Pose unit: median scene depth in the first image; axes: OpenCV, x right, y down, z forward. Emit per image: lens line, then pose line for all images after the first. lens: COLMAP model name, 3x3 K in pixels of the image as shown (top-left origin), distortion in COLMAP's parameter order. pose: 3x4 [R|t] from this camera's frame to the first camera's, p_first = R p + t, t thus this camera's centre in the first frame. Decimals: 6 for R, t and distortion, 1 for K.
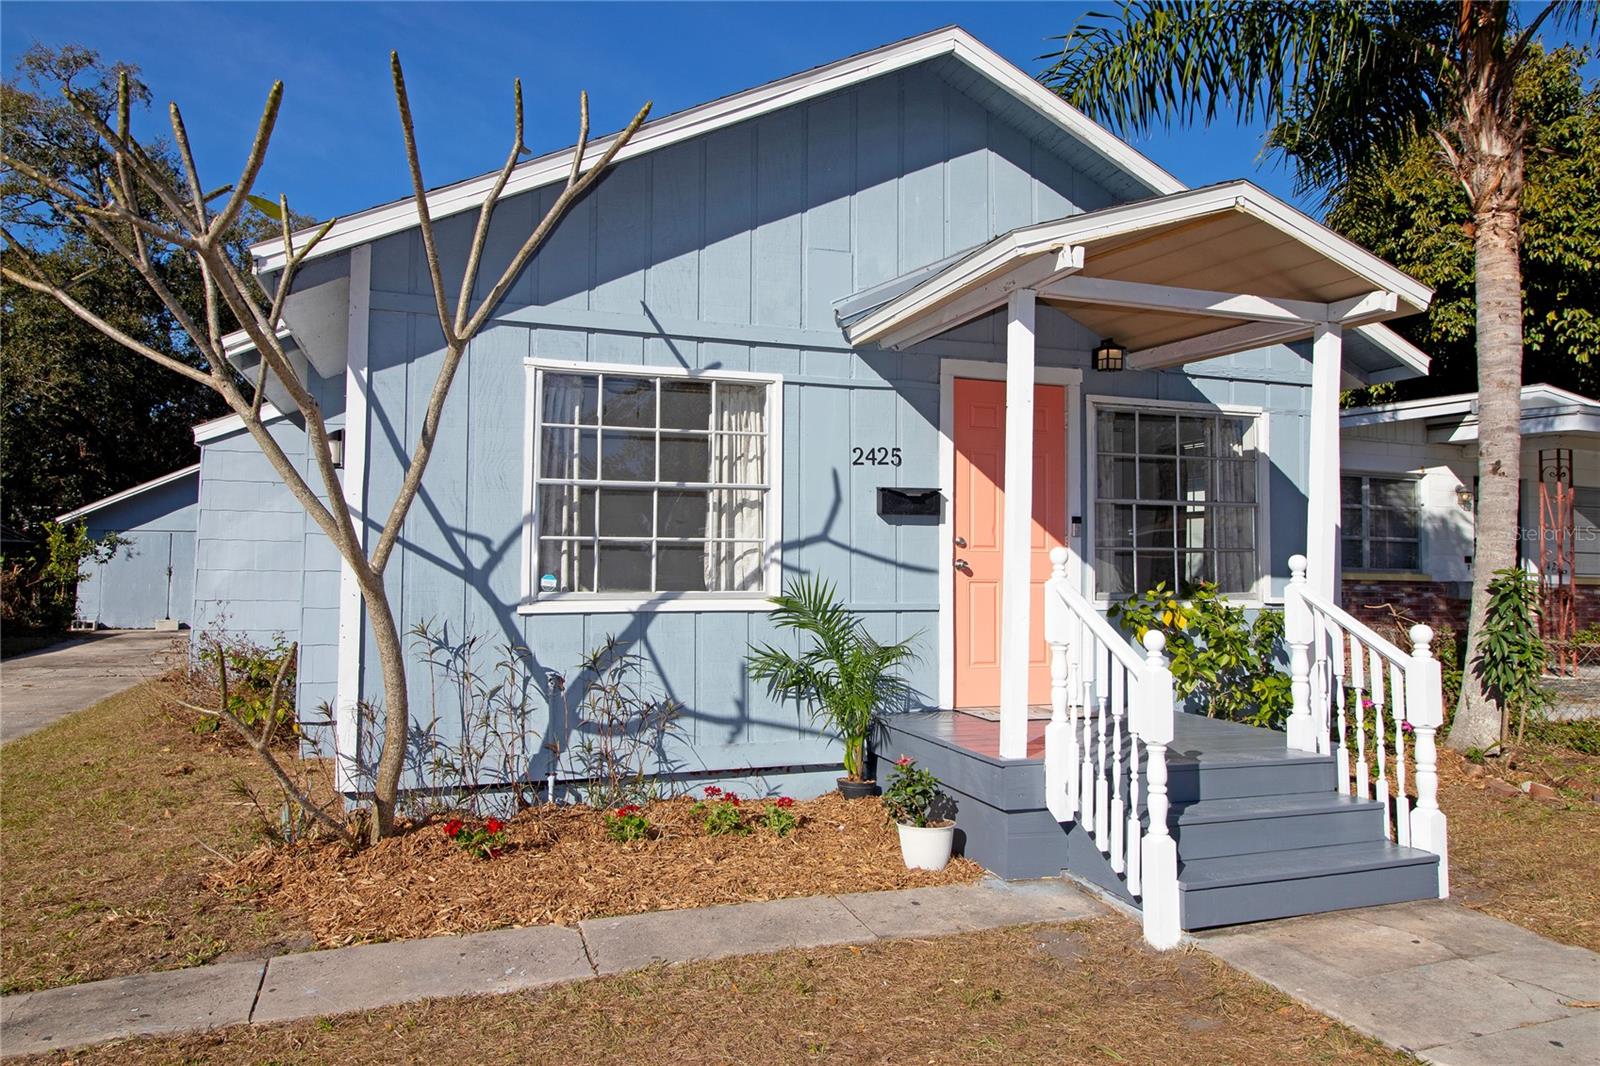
lens RADIAL K [[1052.9, 0, 798.7], [0, 1052.9, 529.6], [0, 0, 1]] dist [-0.000254, 0.000219]
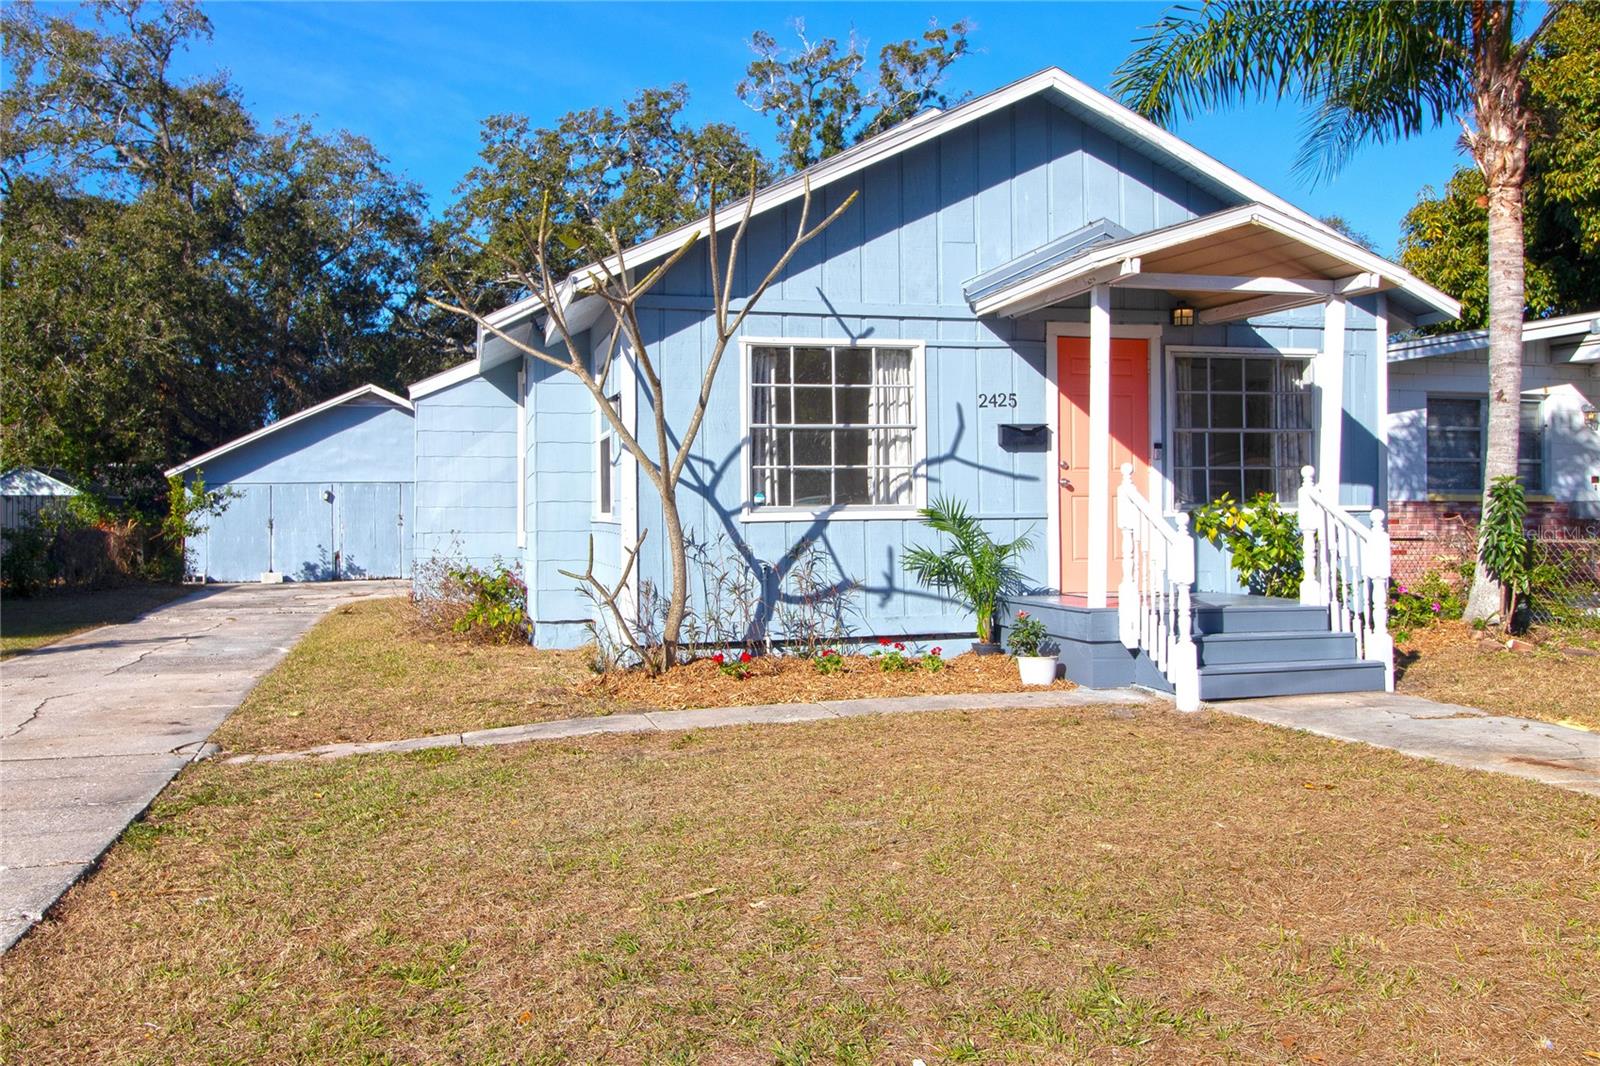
lens RADIAL K [[1148.9, 0, 800.5], [0, 1148.9, 514.7], [0, 0, 1]] dist [0.002820, 0.001706]
pose [[0.995601, -0.017937, -0.091963, -0.041493], [0.021462, 0.999067, 0.037482, 0.013915], [0.091205, -0.039291, 0.995057, -0.455183]]
